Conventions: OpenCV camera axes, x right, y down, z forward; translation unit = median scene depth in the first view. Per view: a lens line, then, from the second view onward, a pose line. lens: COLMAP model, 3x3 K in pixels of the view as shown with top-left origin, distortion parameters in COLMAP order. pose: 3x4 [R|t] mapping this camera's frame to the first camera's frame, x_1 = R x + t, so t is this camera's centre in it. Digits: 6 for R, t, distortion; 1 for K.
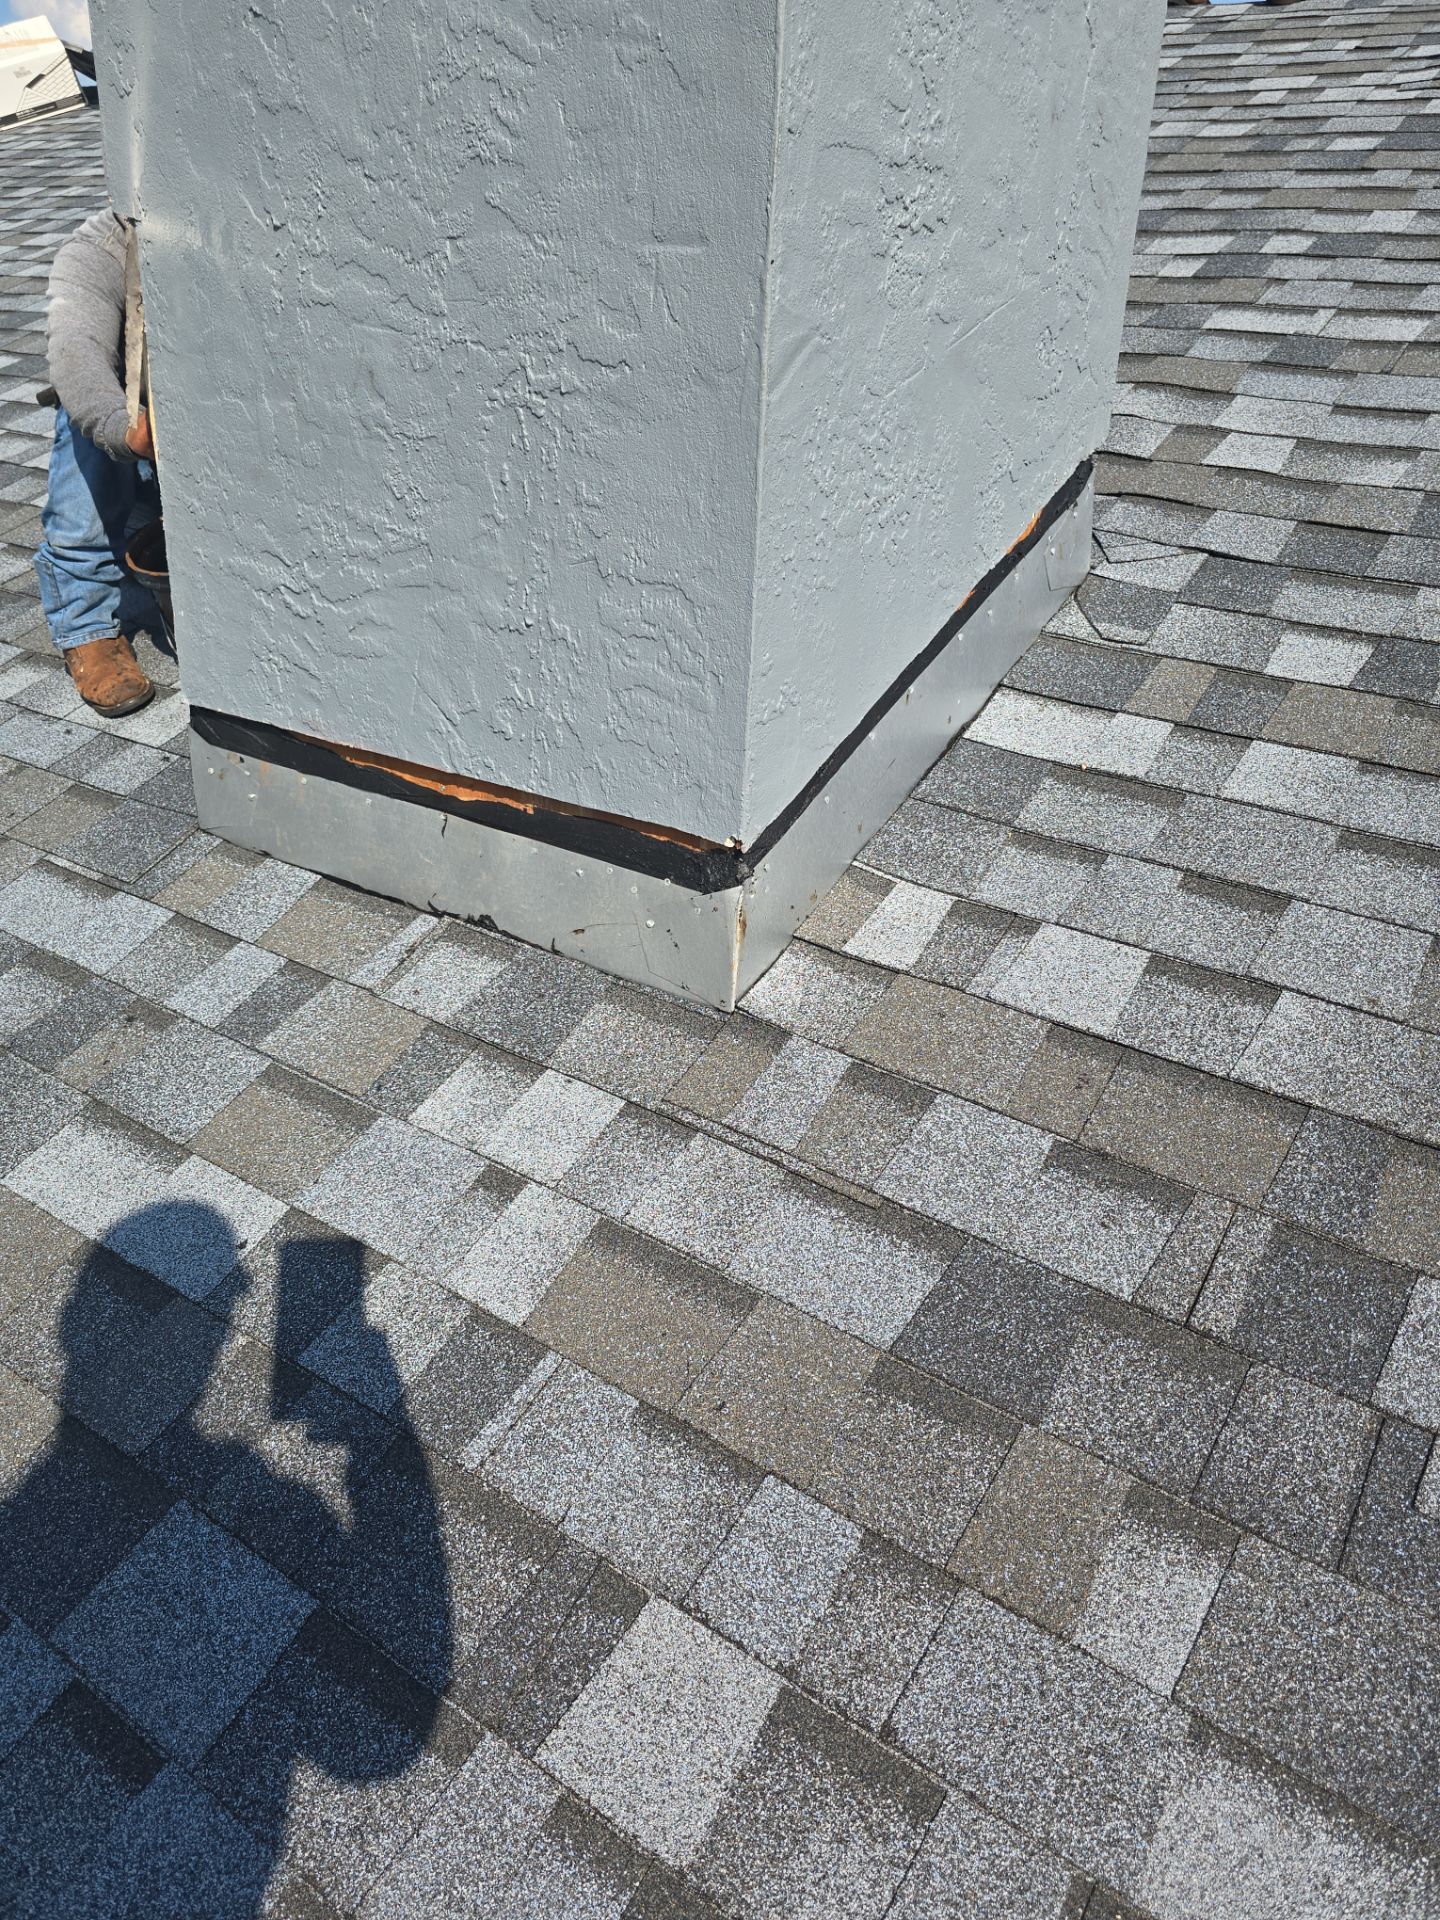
lens RADIAL K [[1334.4, 0, 733.0], [0, 1334.4, 969.4], [0, 0, 1]] dist [0.095217, -0.105728]
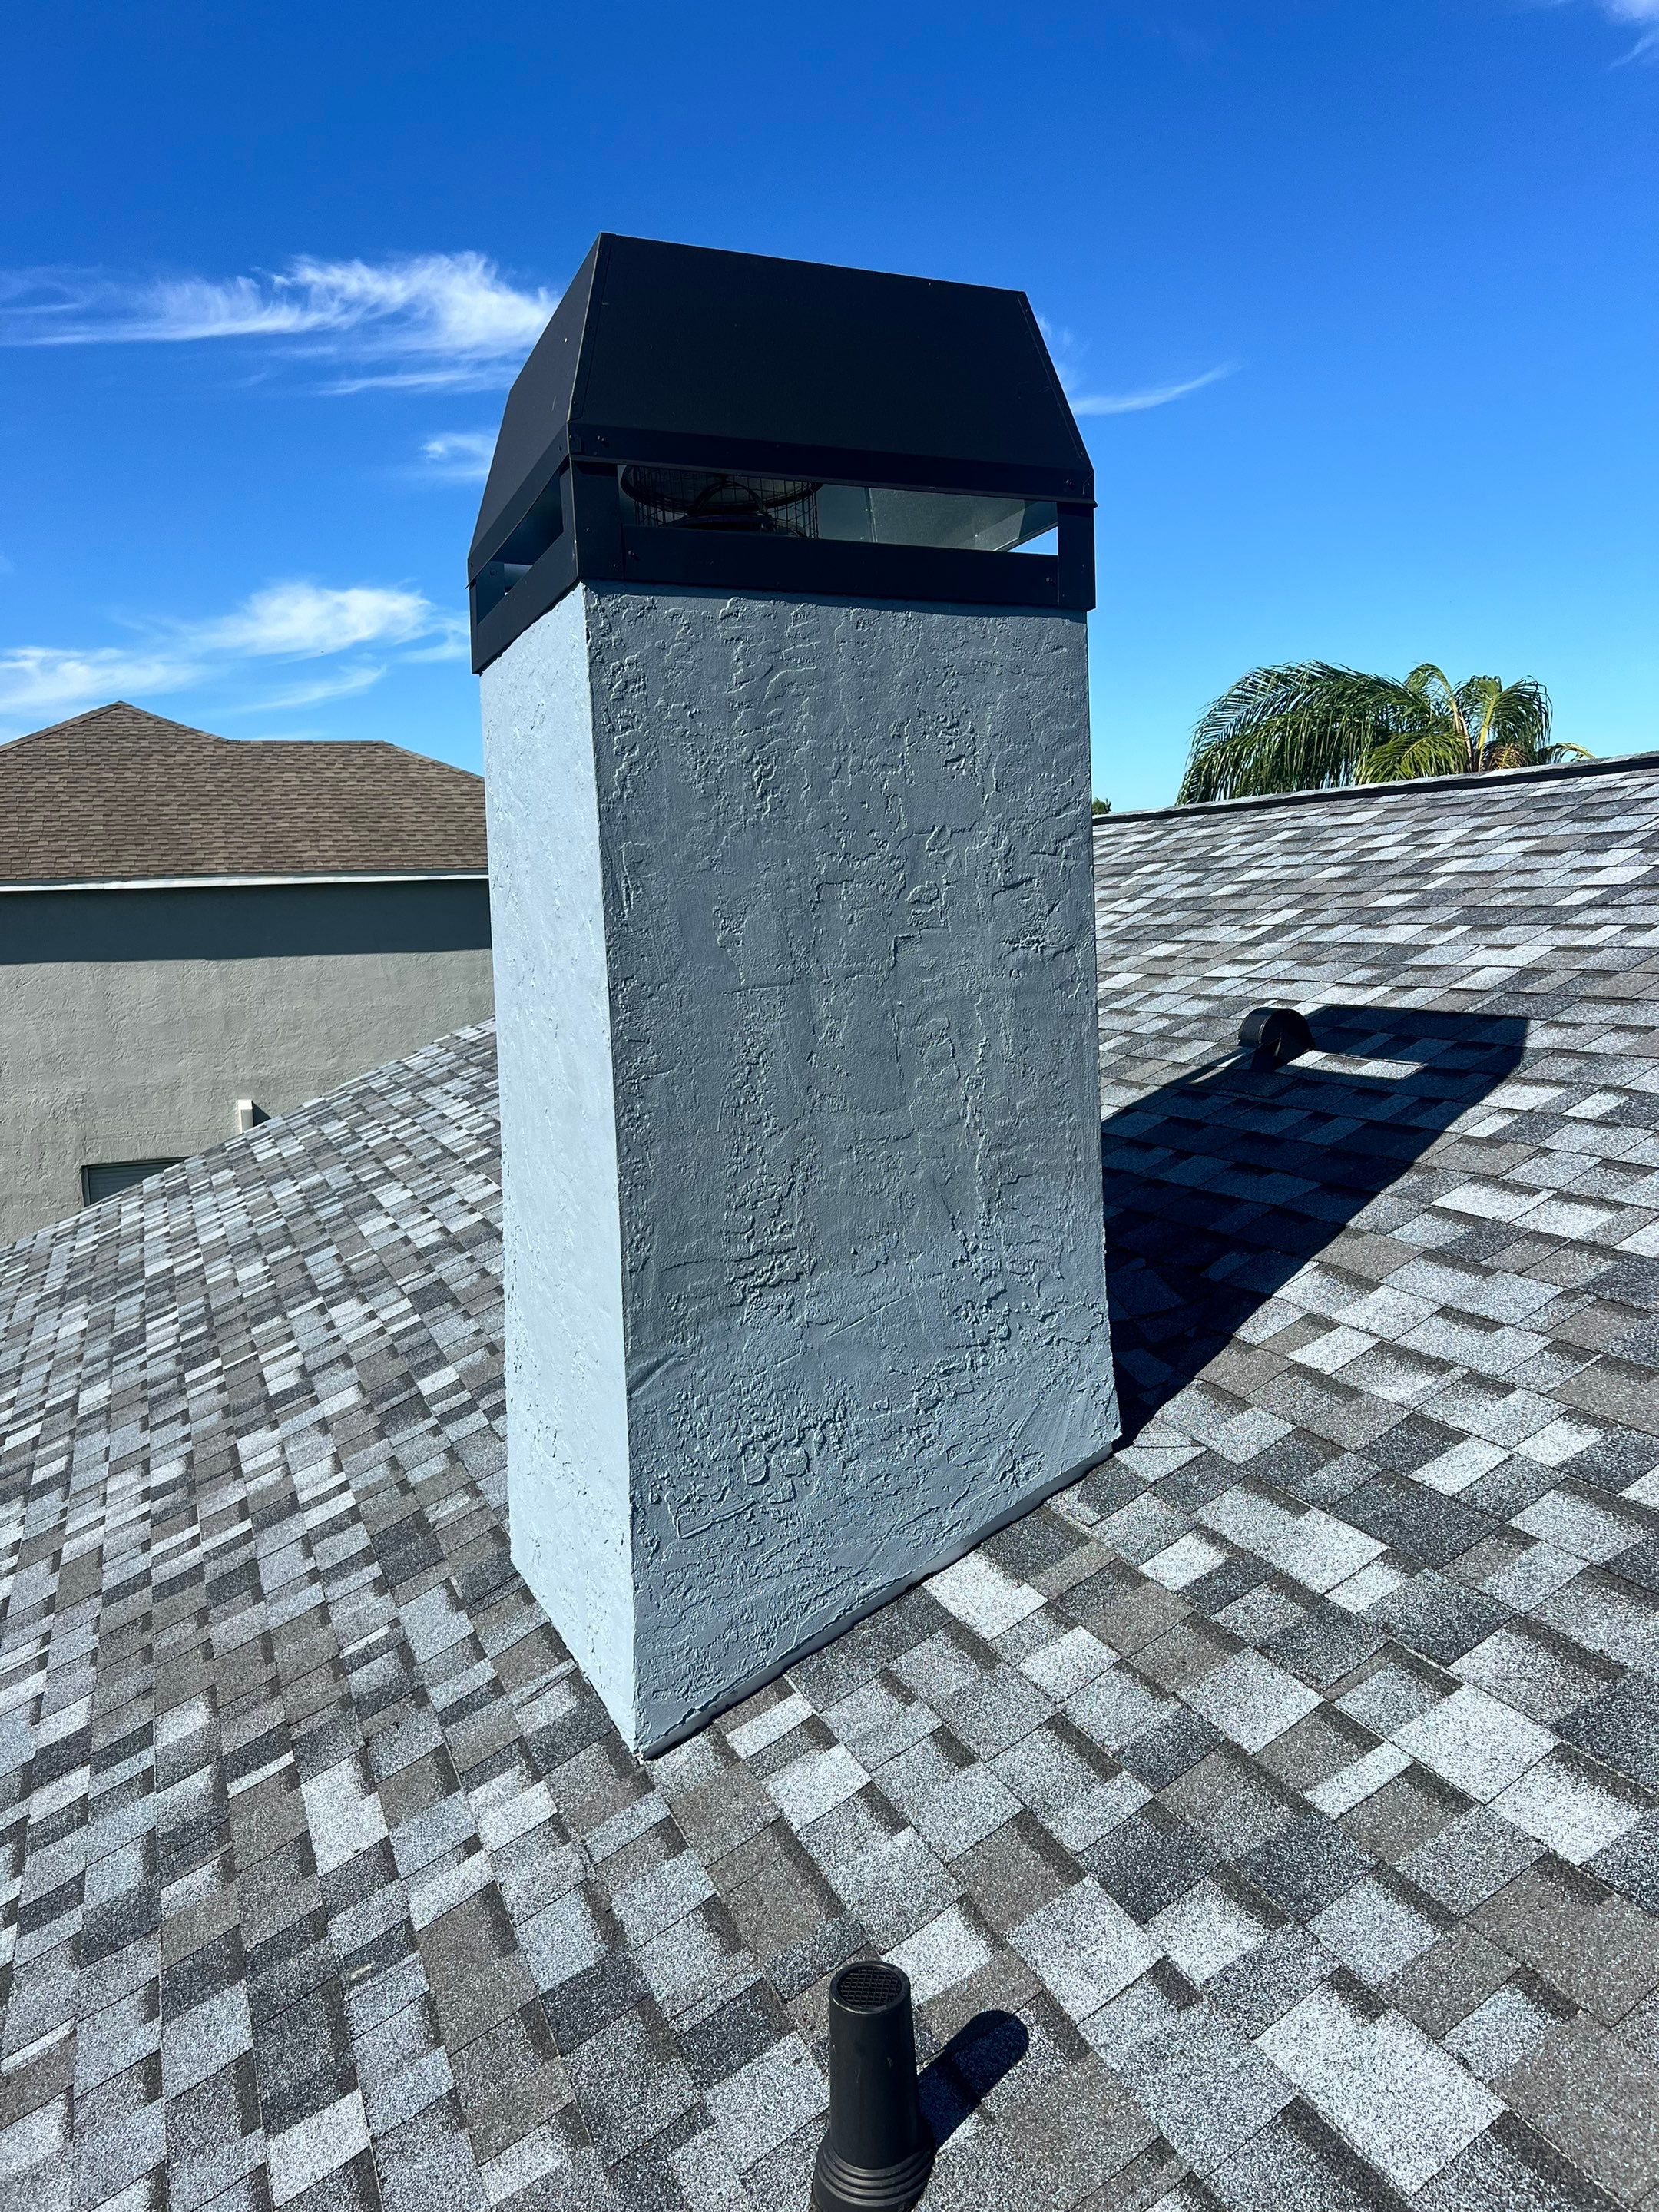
lens RADIAL K [[1725.3, 0, 828.0], [0, 1725.3, 1025.8], [0, 0, 1]] dist [0.005575, -0.012282]
pose [[0.828995, -0.035898, -0.558102, 1.261966], [-0.163191, 0.938979, -0.302798, -0.190976], [0.534916, 0.342095, 0.772551, -0.650925]]
